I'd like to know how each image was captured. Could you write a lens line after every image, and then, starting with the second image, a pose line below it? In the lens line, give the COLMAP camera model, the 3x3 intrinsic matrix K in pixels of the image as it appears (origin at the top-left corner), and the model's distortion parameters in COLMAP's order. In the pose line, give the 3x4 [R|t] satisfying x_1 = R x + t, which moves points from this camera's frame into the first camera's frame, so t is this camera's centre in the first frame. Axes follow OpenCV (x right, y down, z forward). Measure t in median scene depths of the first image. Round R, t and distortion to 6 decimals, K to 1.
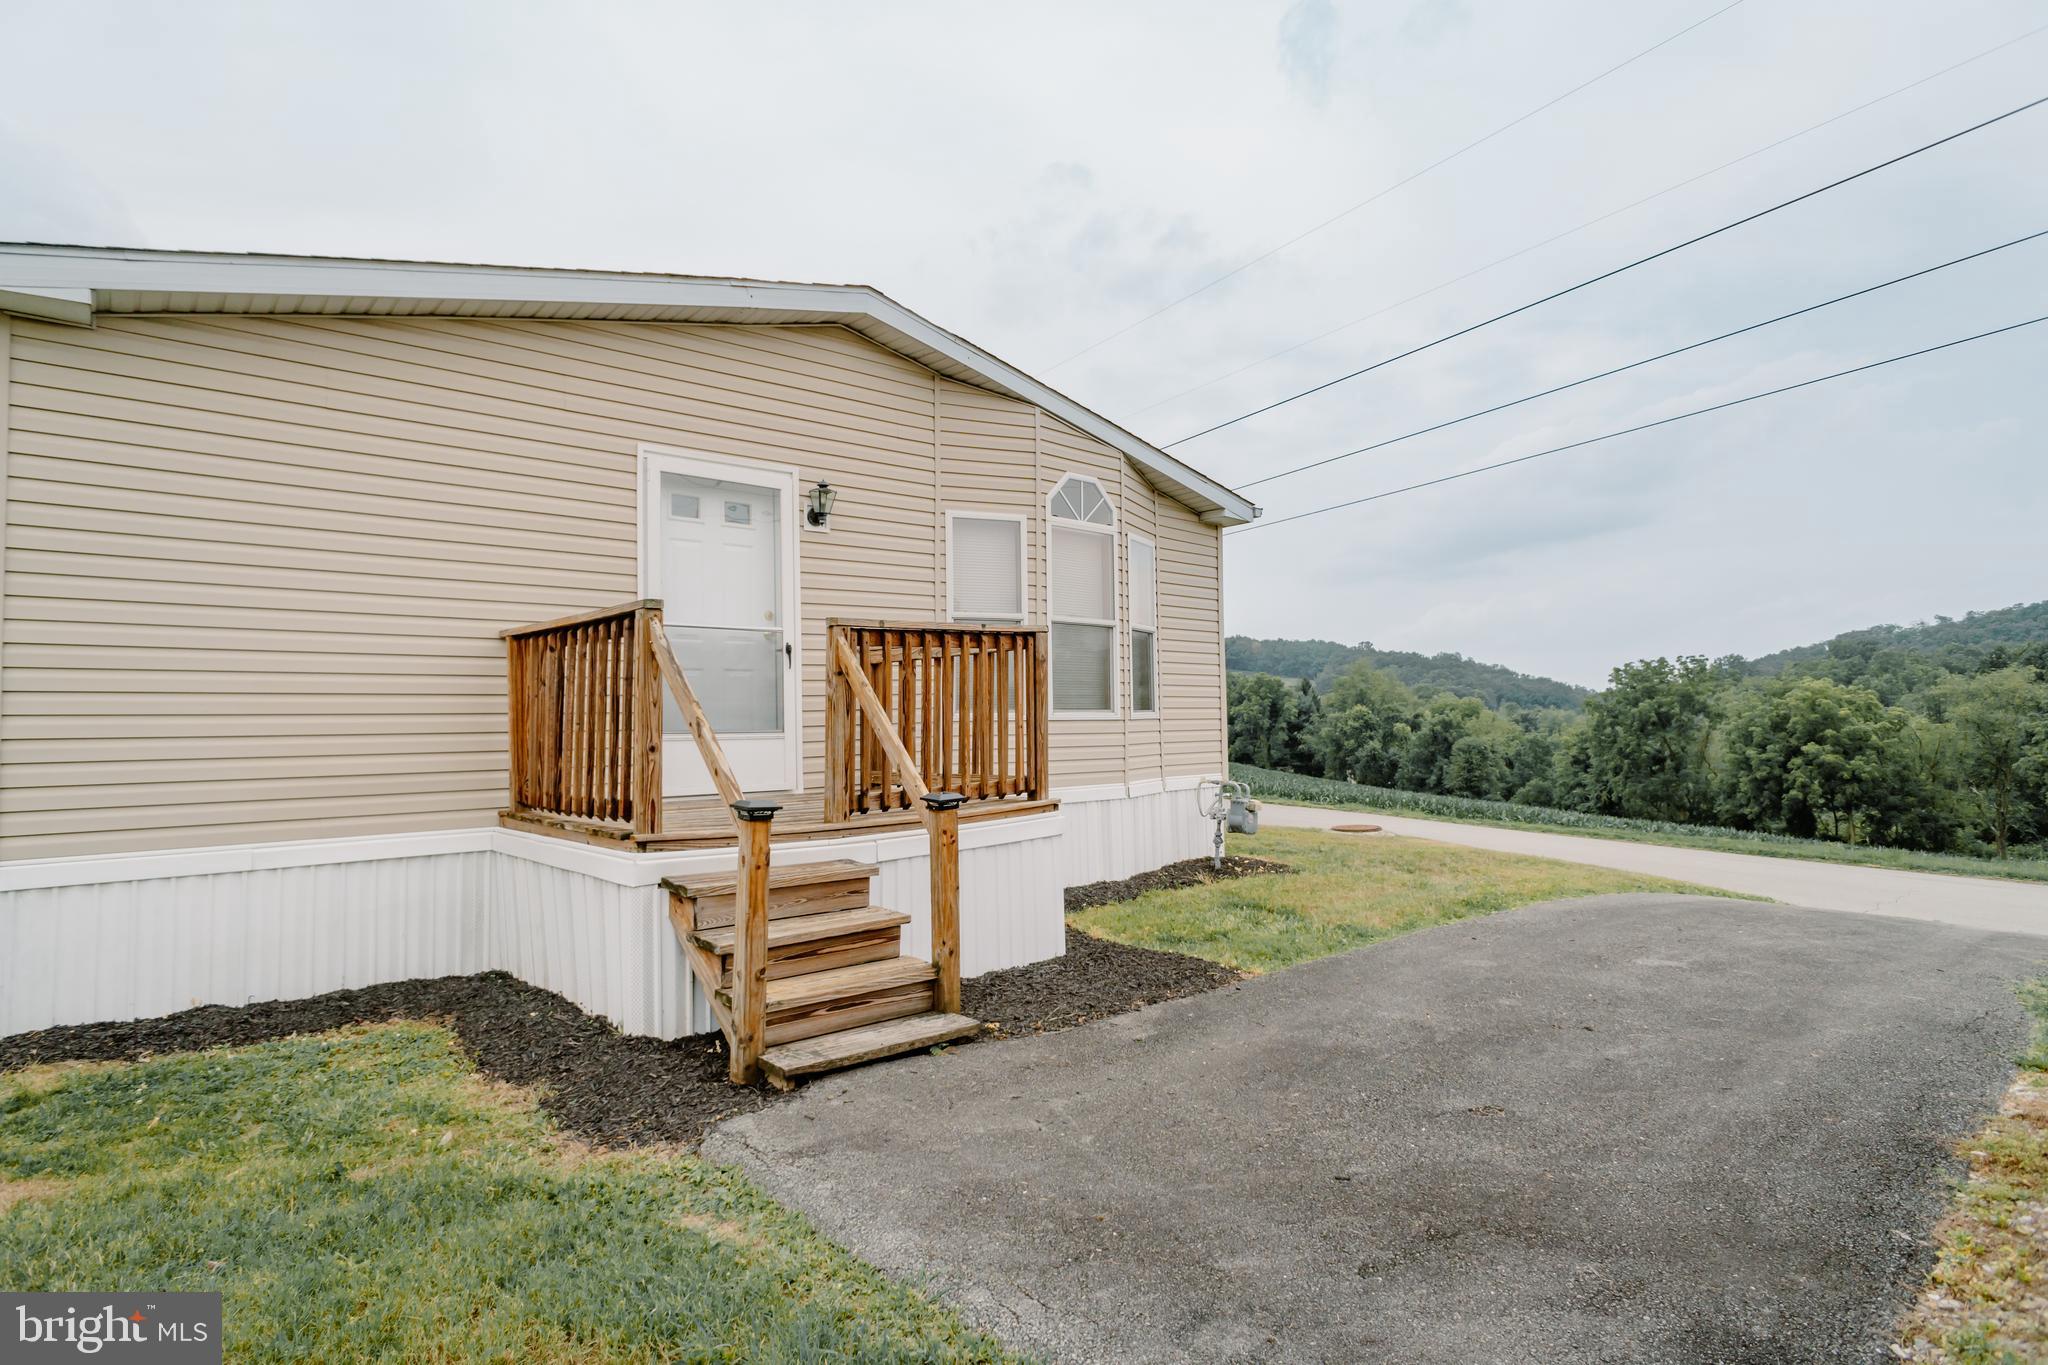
lens RADIAL K [[1112.6, 0, 1017.6], [0, 1112.6, 704.4], [0, 0, 1]] dist [-0.004588, -0.000594]
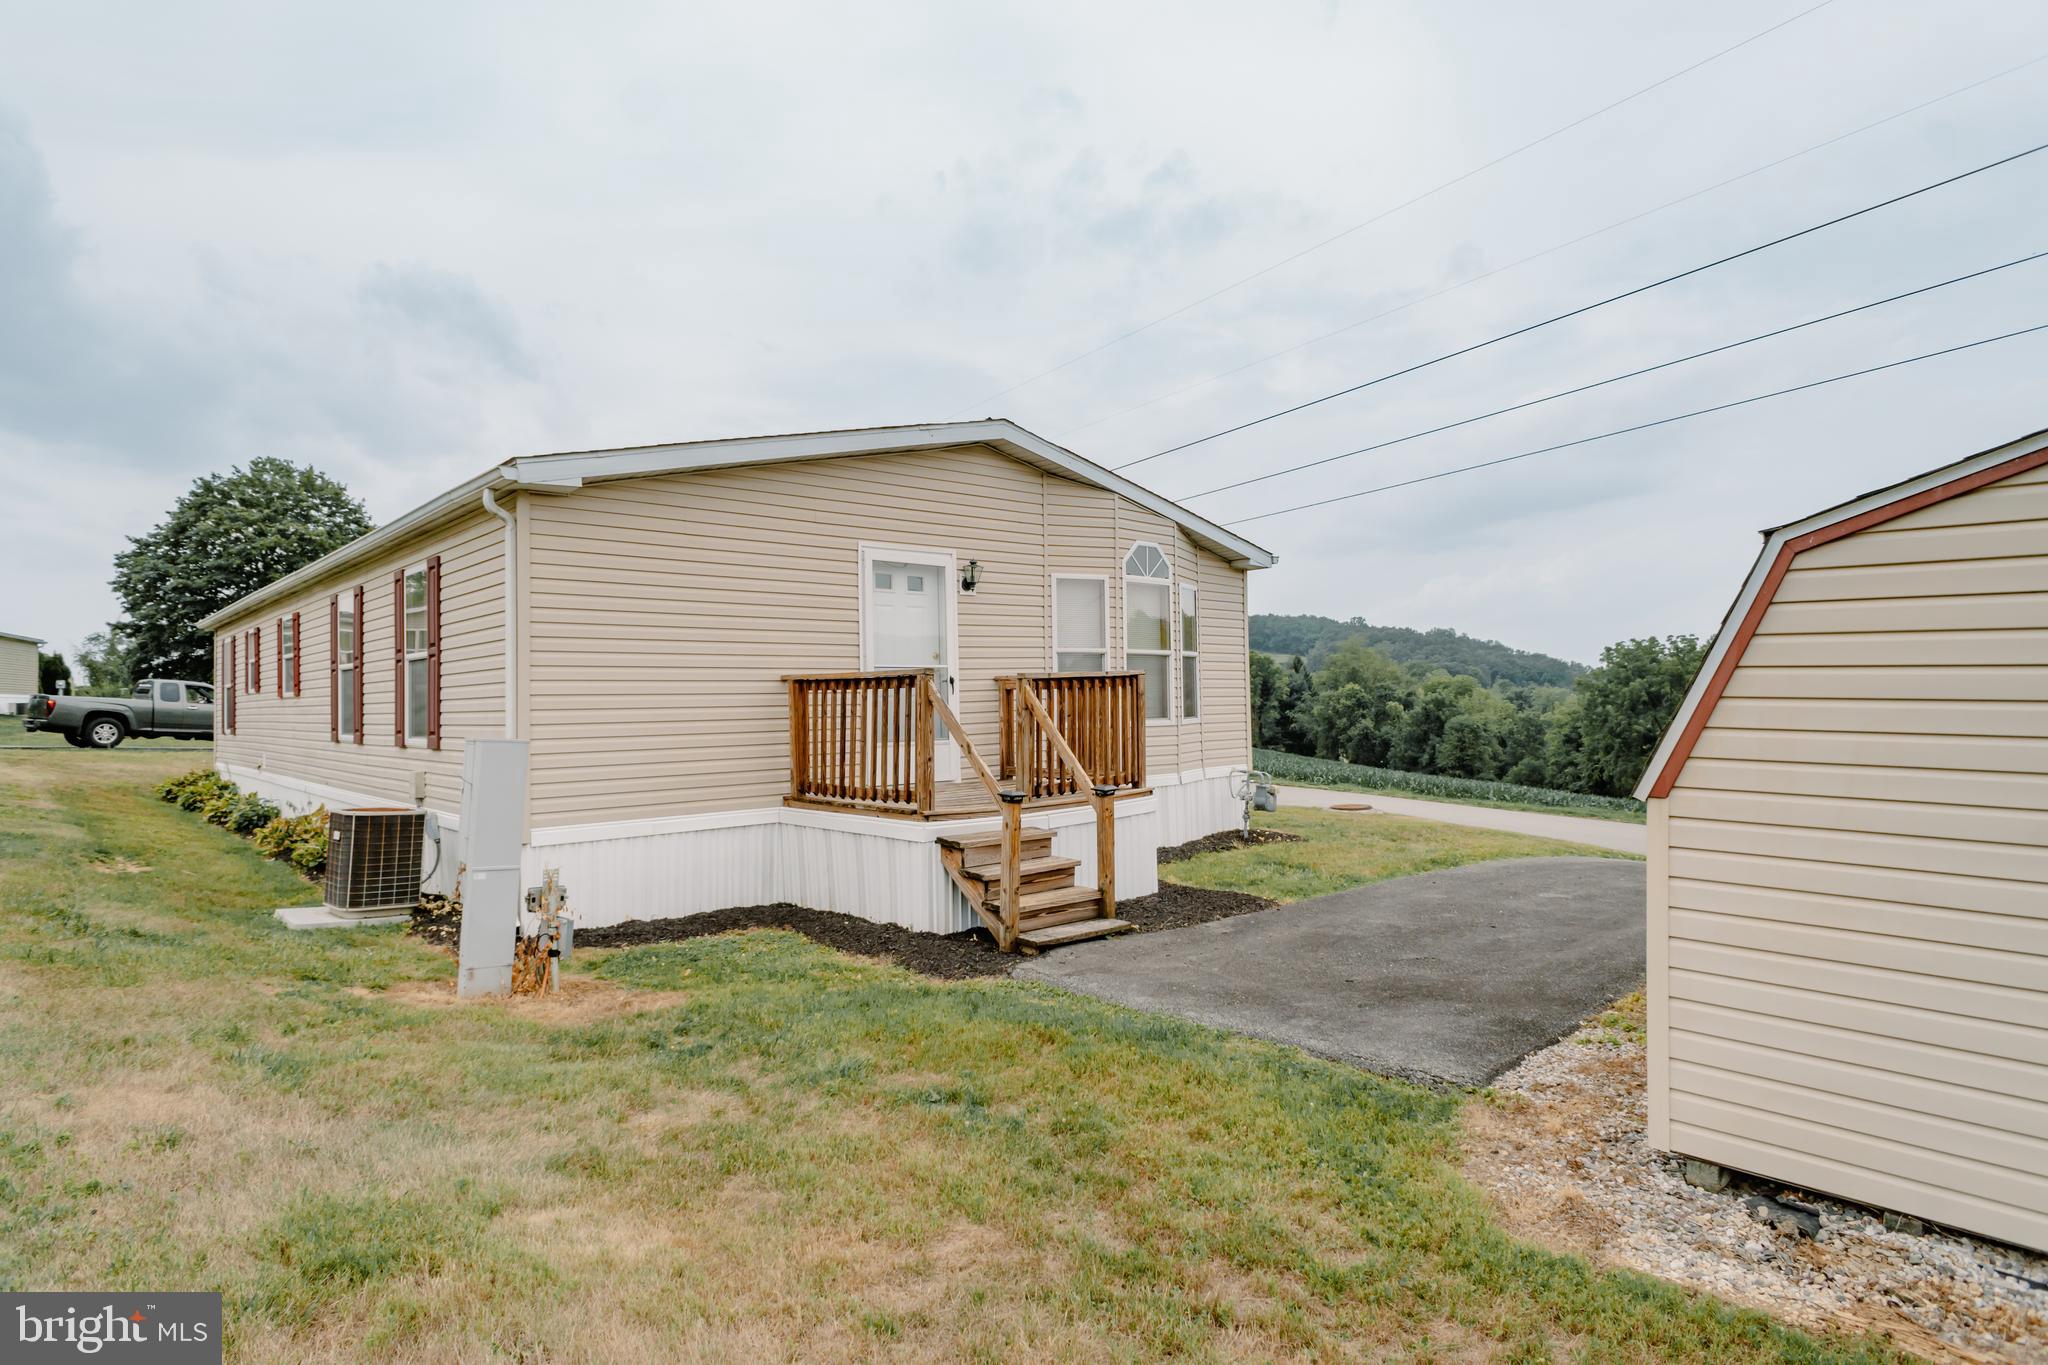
lens RADIAL K [[1112.6, 0, 1017.6], [0, 1112.6, 704.4], [0, 0, 1]] dist [-0.004588, -0.000594]
pose [[0.999980, -0.001457, 0.006197, -0.145674], [0.001346, 0.999839, 0.017907, -0.049896], [-0.006223, -0.017898, 0.999820, -0.455829]]
